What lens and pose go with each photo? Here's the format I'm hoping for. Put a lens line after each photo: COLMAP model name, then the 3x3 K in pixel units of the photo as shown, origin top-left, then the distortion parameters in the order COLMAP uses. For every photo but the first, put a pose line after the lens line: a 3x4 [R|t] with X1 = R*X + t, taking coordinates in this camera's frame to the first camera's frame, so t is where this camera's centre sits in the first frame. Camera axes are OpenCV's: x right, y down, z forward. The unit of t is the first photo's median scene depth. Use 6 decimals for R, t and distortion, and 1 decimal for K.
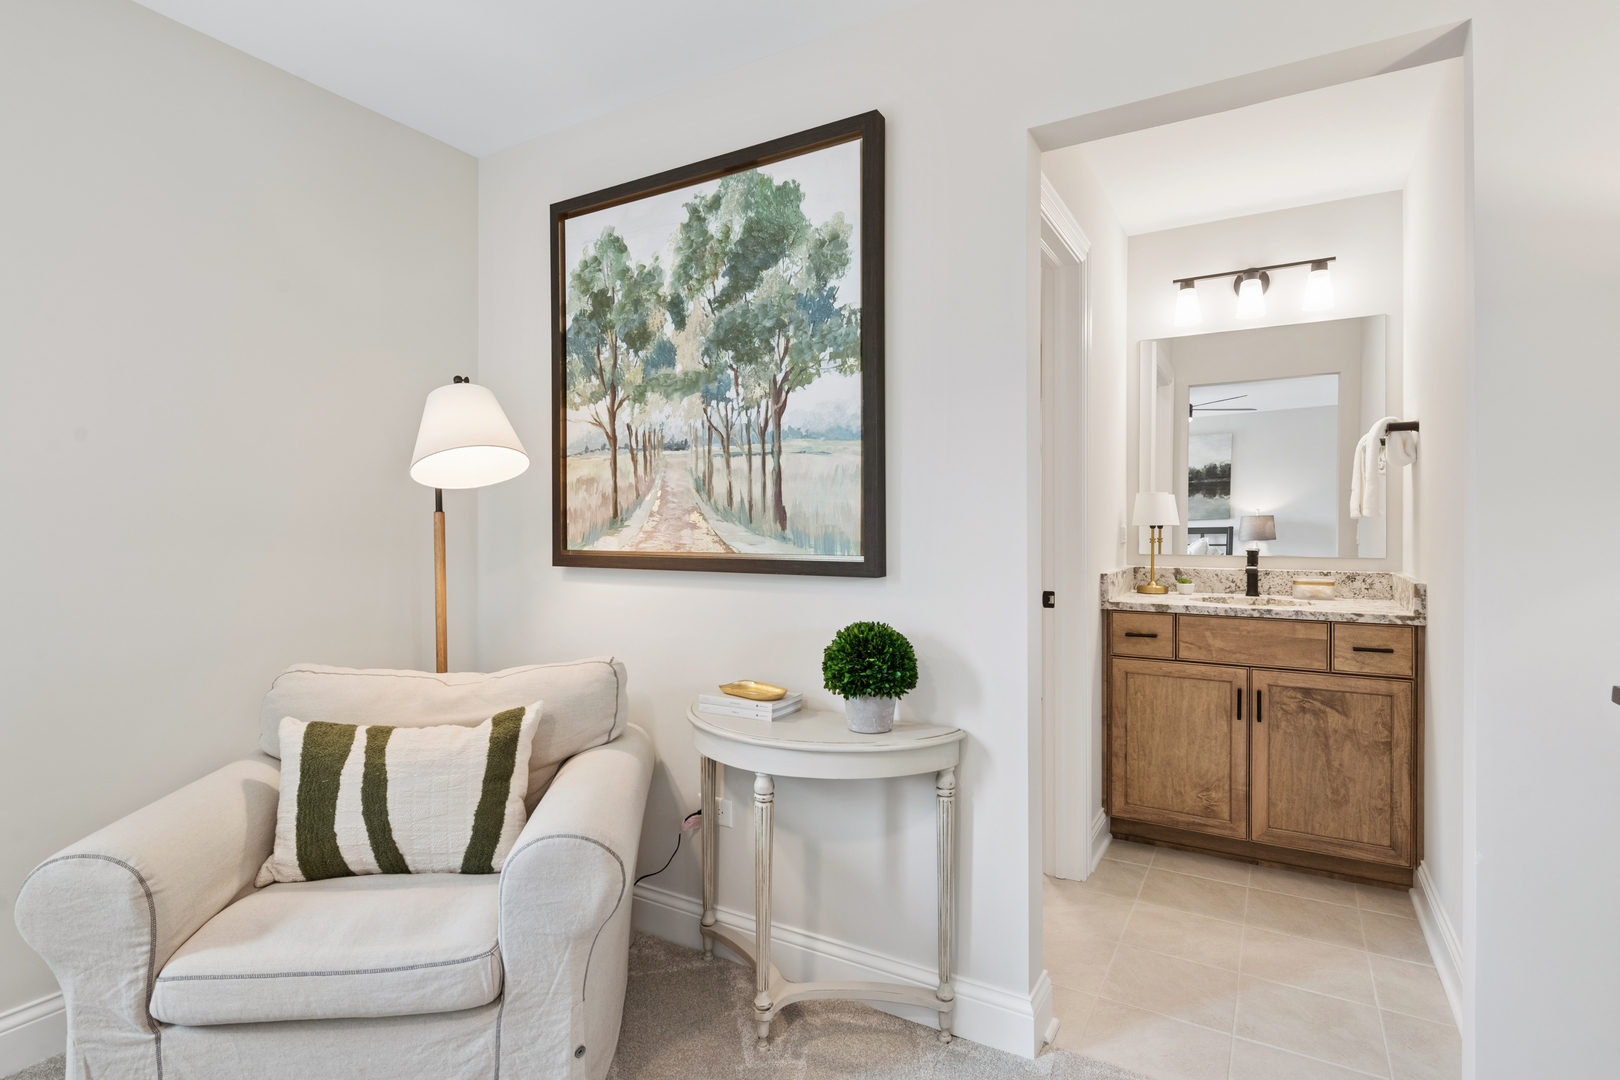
lens RADIAL K [[795.1, 0, 810.9], [0, 795.1, 536.9], [0, 0, 1]] dist [0.003050, -0.003030]
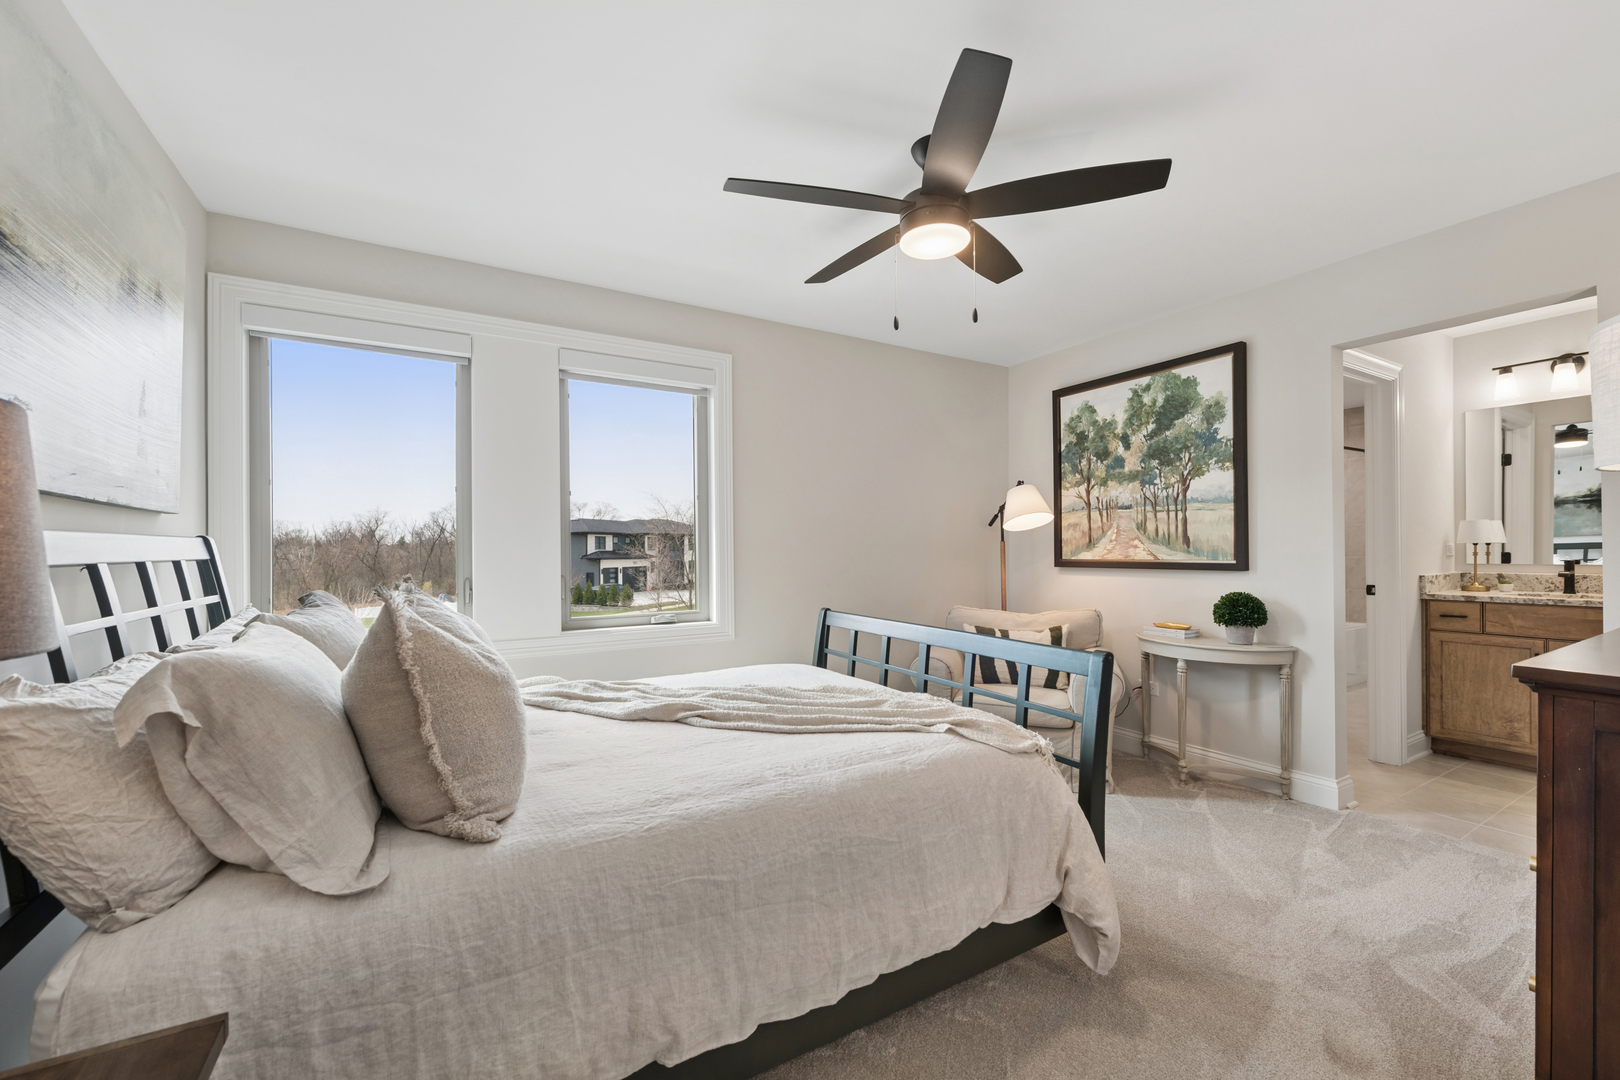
lens RADIAL K [[648.4, 0, 813.0], [0, 648.4, 552.3], [0, 0, 1]] dist [-0.002940, -0.001687]
pose [[0.875121, -0.006042, -0.483866, -0.067513], [0.002832, 0.999969, -0.007364, 0.010766], [0.483895, 0.005074, 0.875111, -0.836465]]
